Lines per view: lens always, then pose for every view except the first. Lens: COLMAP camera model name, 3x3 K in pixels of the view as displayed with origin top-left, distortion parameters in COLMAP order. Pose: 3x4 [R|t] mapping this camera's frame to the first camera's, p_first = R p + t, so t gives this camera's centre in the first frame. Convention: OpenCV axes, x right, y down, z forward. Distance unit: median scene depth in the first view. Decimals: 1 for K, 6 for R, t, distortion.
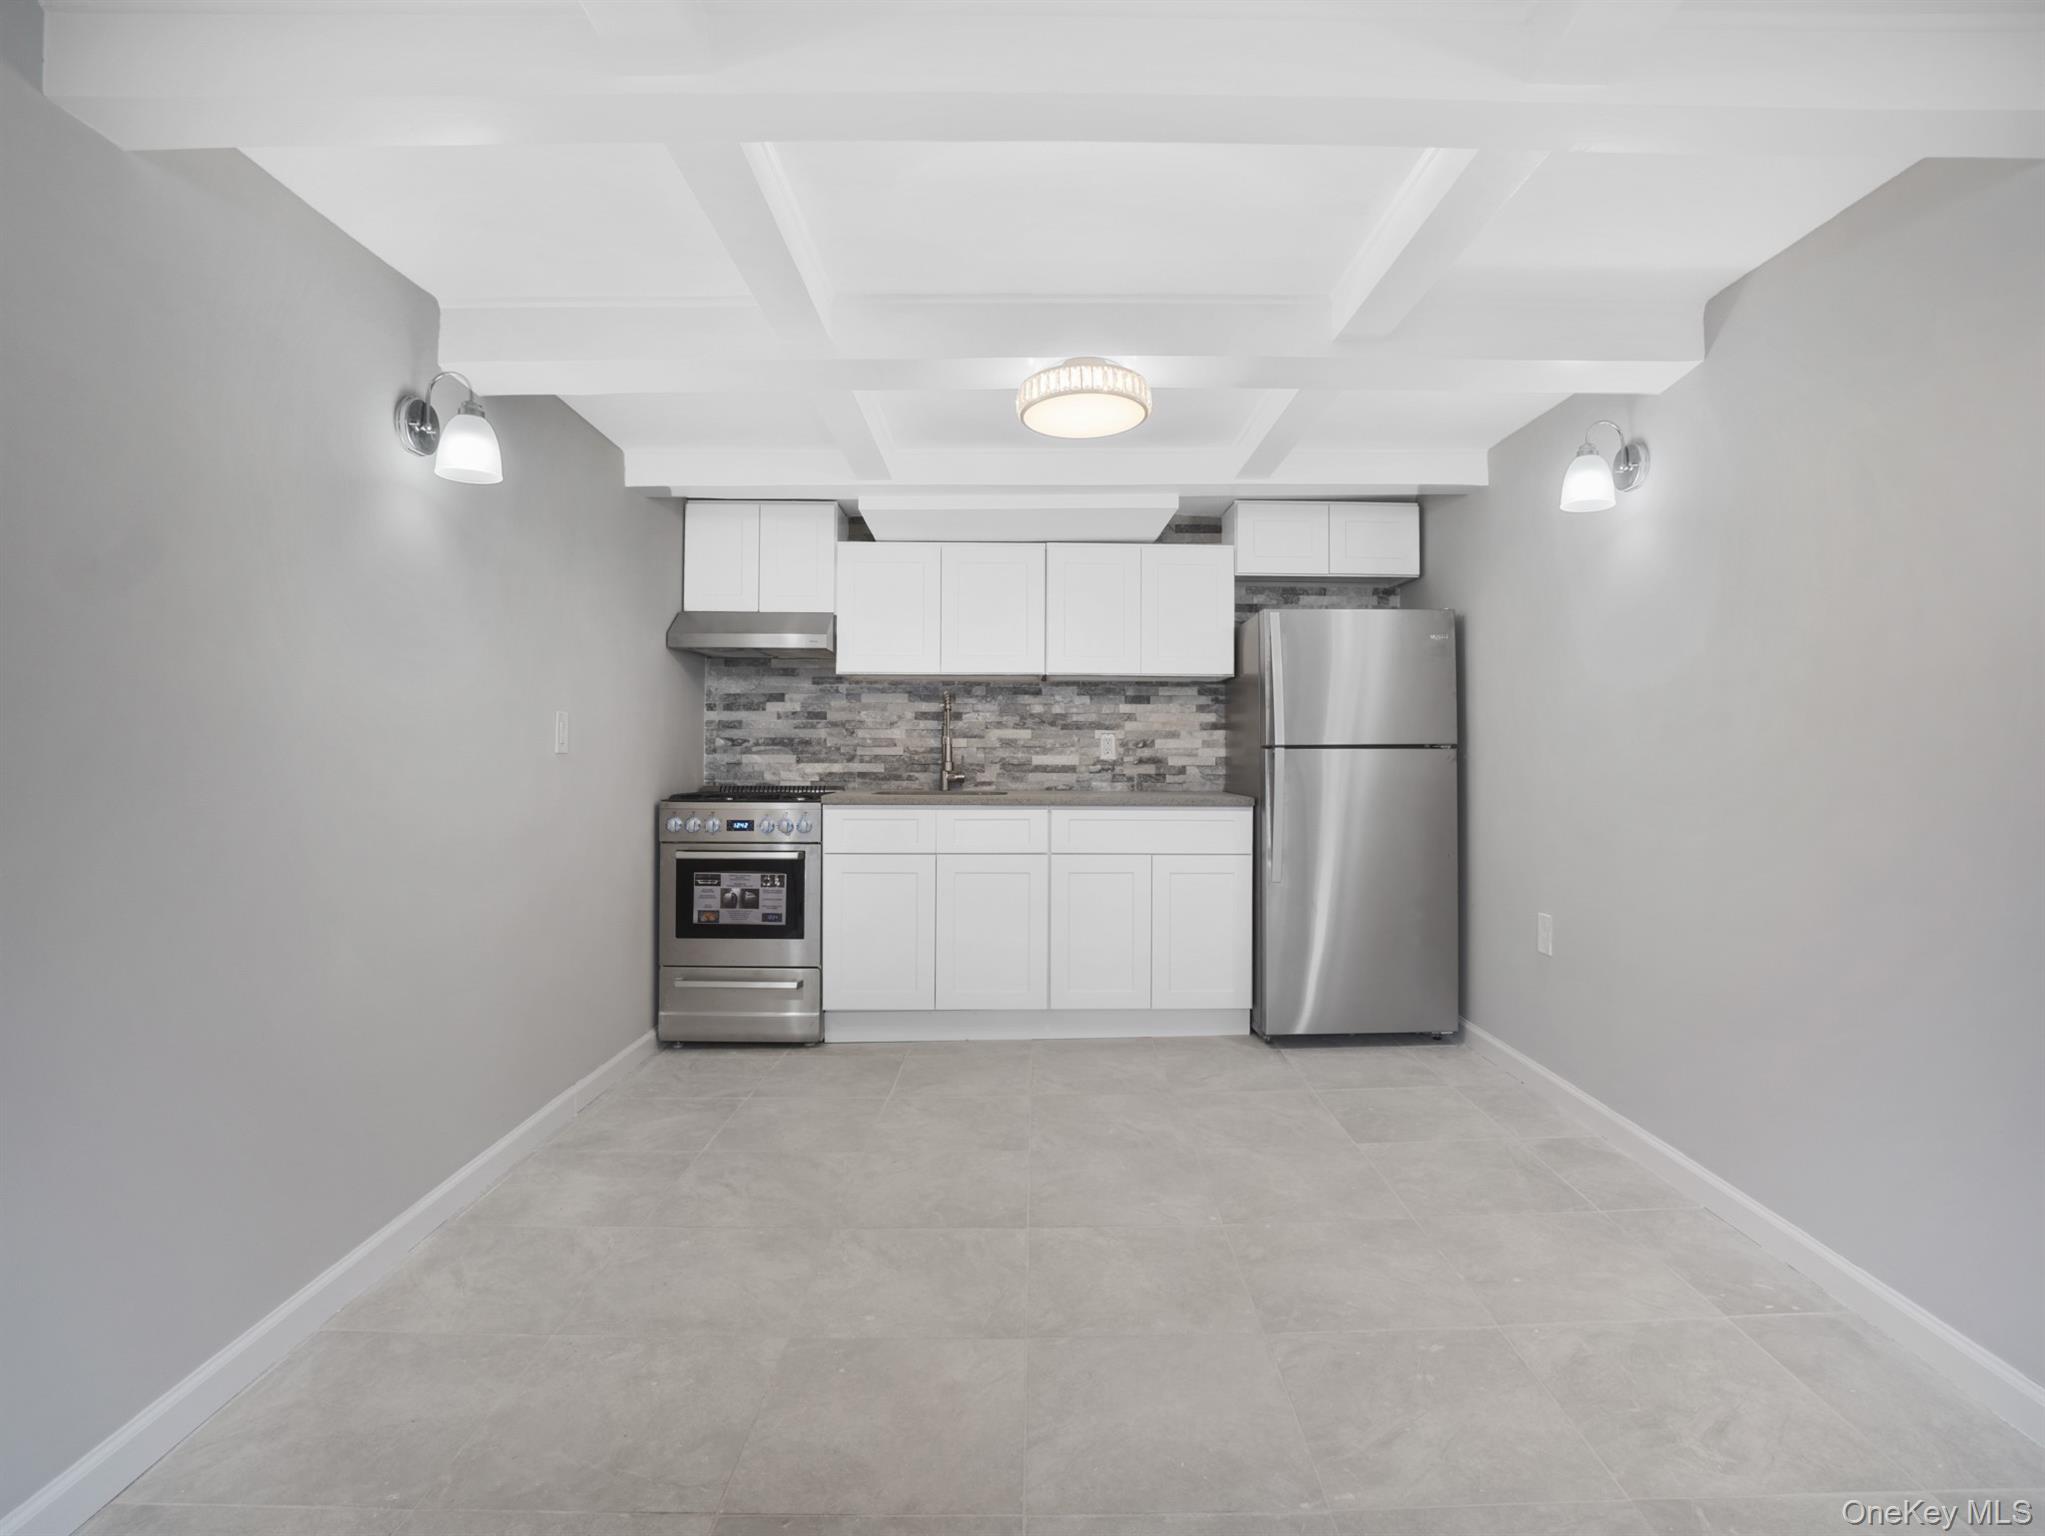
lens RADIAL K [[1079.2, 0, 1014.6], [0, 1079.2, 763.9], [0, 0, 1]] dist [-0.072463, 0.028167]
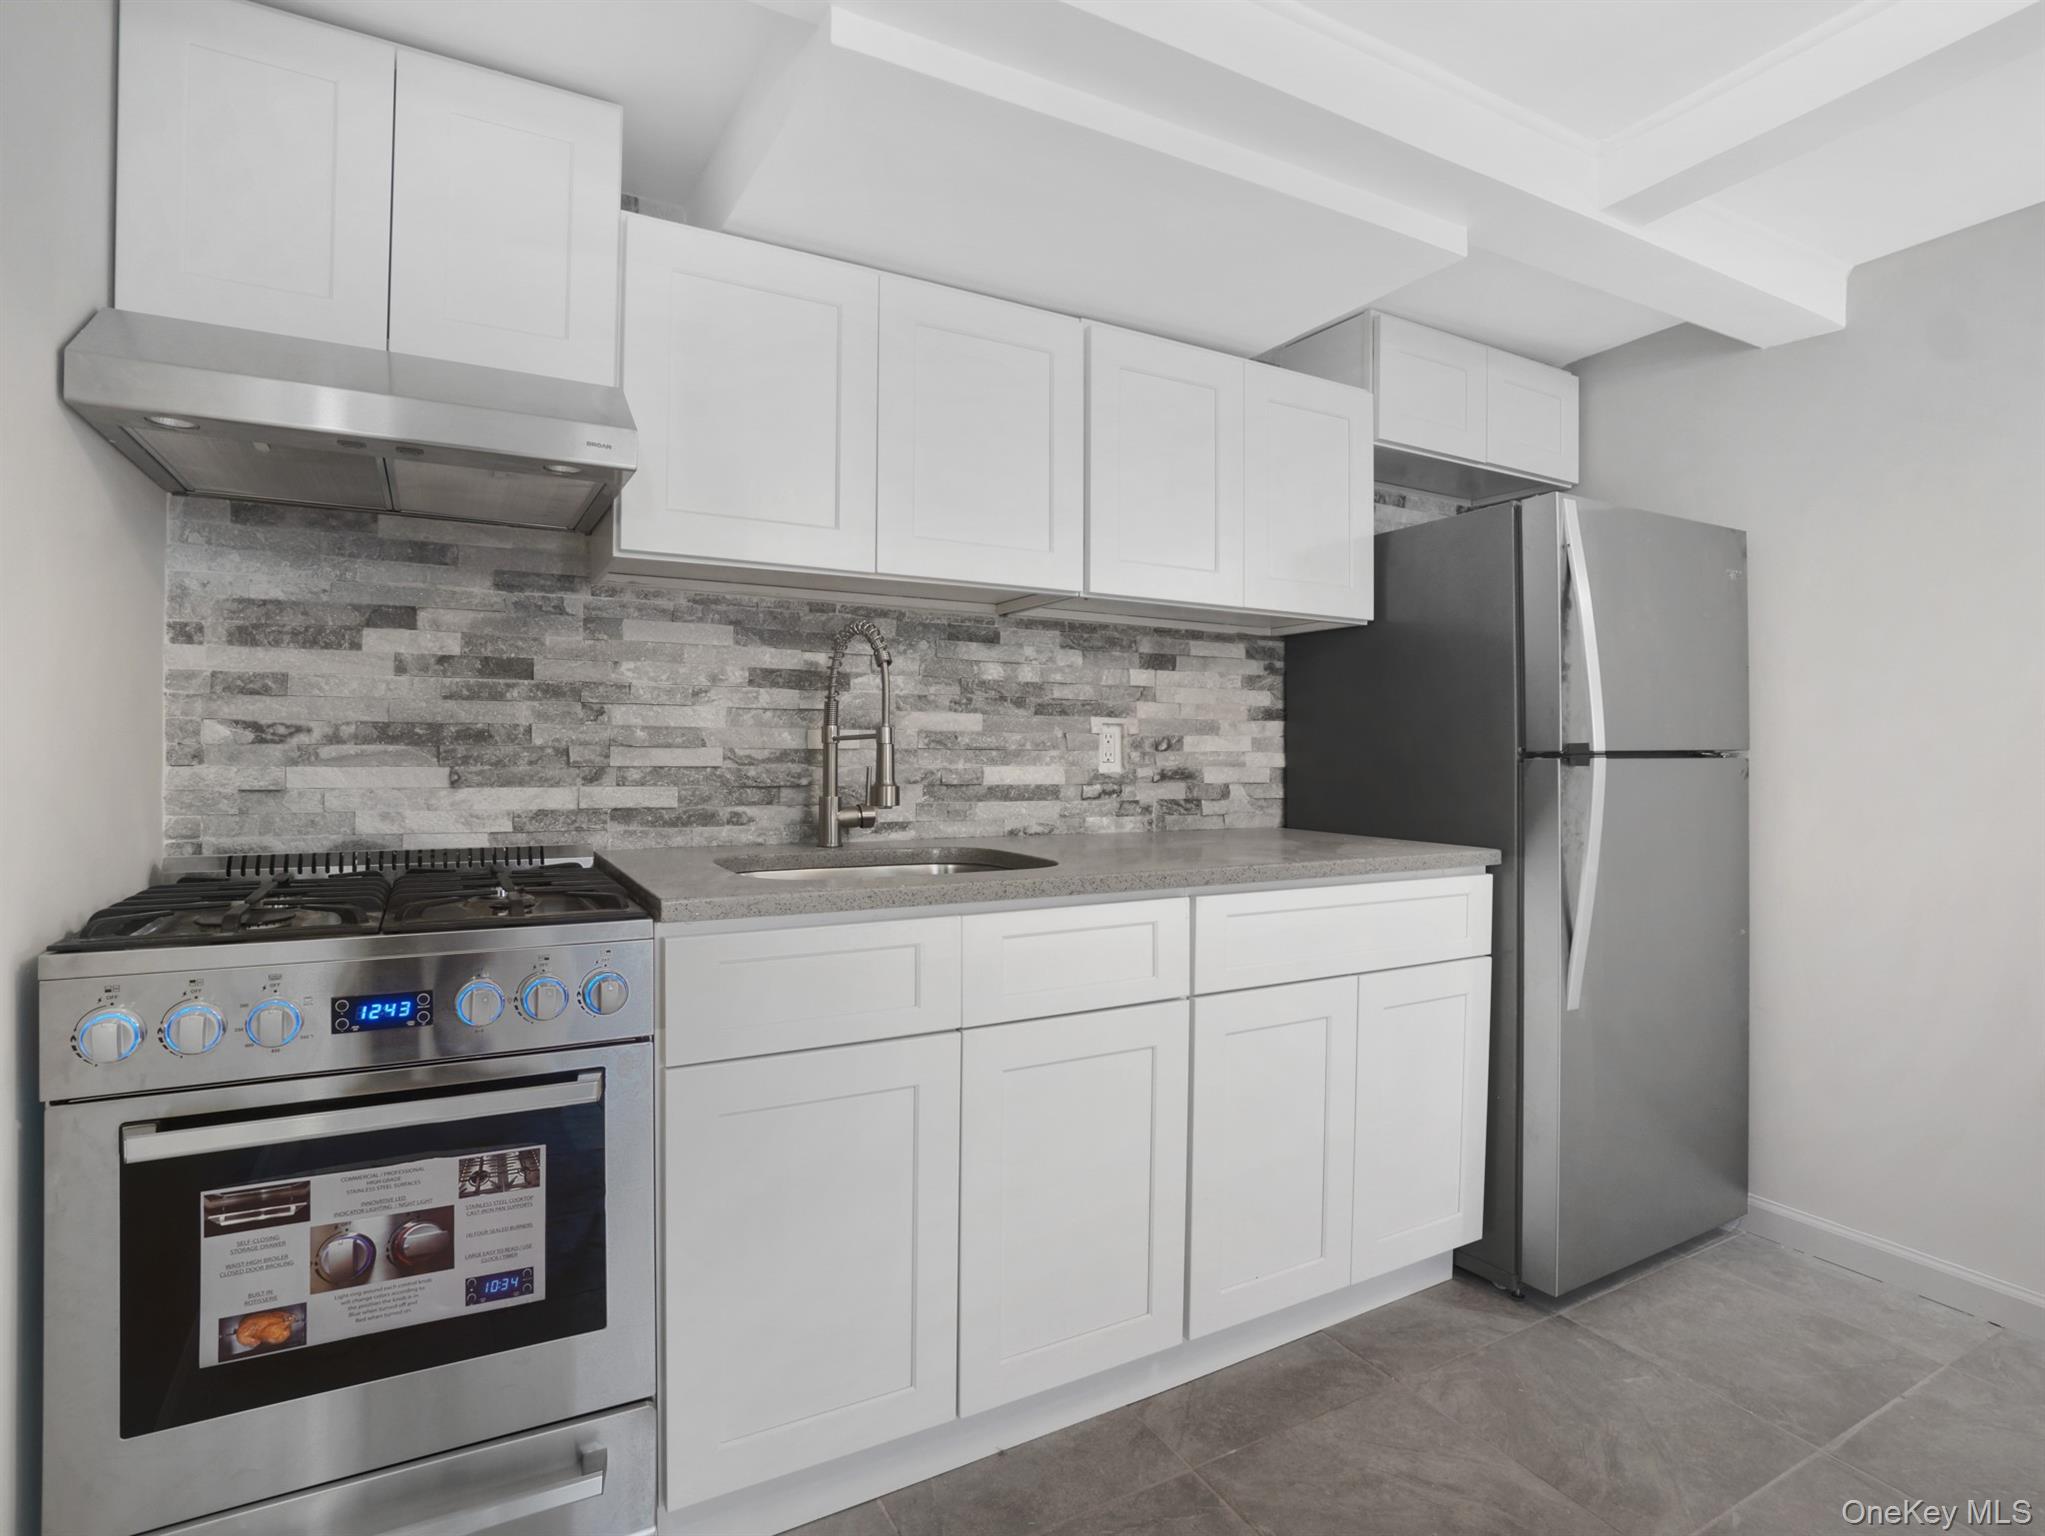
lens RADIAL K [[1079.2, 0, 1014.6], [0, 1079.2, 763.9], [0, 0, 1]] dist [-0.072463, 0.028167]
pose [[0.876050, -0.002752, 0.482213, -0.208413], [-0.000746, 0.999975, 0.007062, -0.012325], [-0.482220, -0.006546, 0.876026, 0.564314]]
